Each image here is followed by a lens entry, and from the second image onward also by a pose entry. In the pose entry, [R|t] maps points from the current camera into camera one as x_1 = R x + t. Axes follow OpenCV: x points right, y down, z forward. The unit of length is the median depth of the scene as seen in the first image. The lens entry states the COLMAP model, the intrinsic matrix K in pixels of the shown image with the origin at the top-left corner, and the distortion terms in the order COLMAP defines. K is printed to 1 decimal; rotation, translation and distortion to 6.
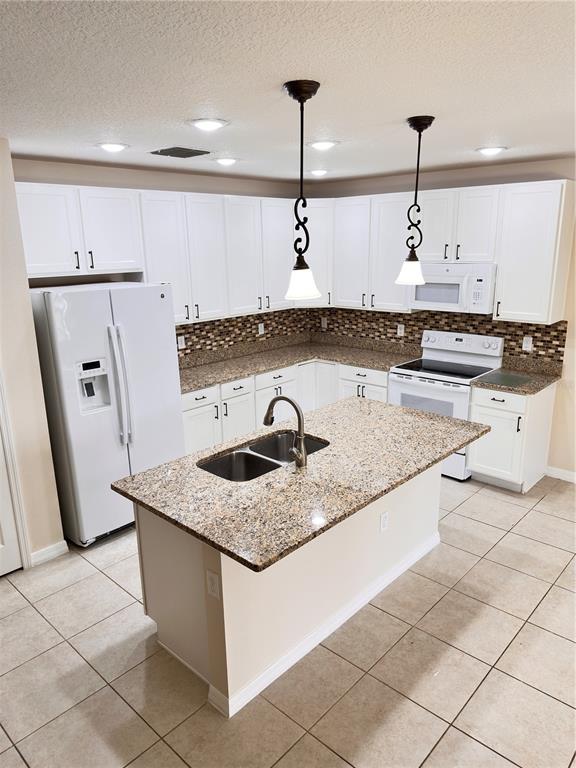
lens RADIAL K [[541.1, 0, 287.0], [0, 541.1, 384.3], [0, 0, 1]] dist [0.068094, -0.073460]
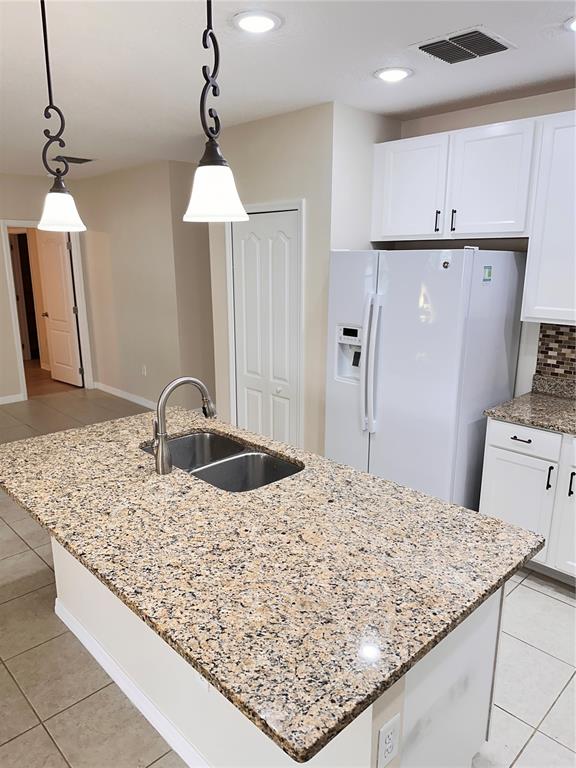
lens RADIAL K [[541.1, 0, 288.3], [0, 541.1, 388.0], [0, 0, 1]] dist [0.068094, -0.073460]
pose [[-0.056344, 0.252768, -0.965885, 0.653180], [-0.255124, 0.931659, 0.258694, -0.180578], [0.965265, 0.260997, 0.011994, 1.035285]]
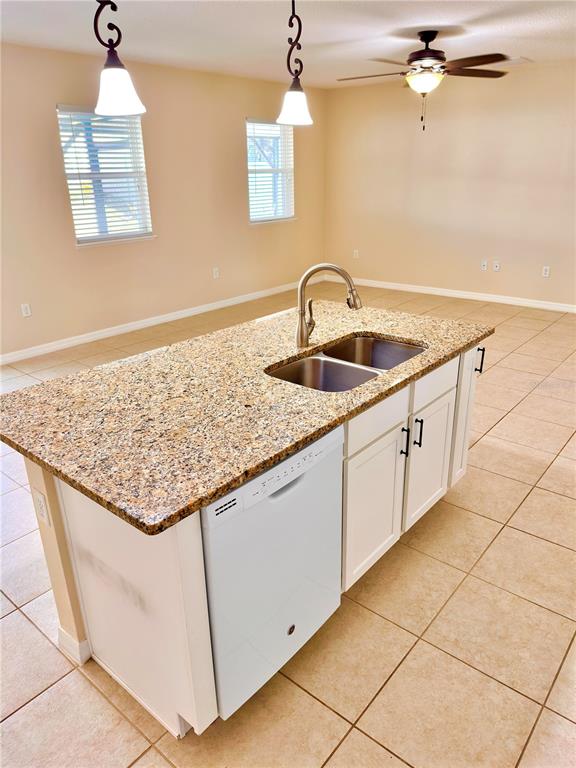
lens RADIAL K [[547.6, 0, 288.1], [0, 547.6, 381.6], [0, 0, 1]] dist [0.041386, -0.010904]
pose [[-0.998525, 0.041099, -0.035480, 0.074577], [0.012057, 0.804998, 0.593155, -0.290452], [0.052940, 0.591853, -0.804306, 1.584128]]
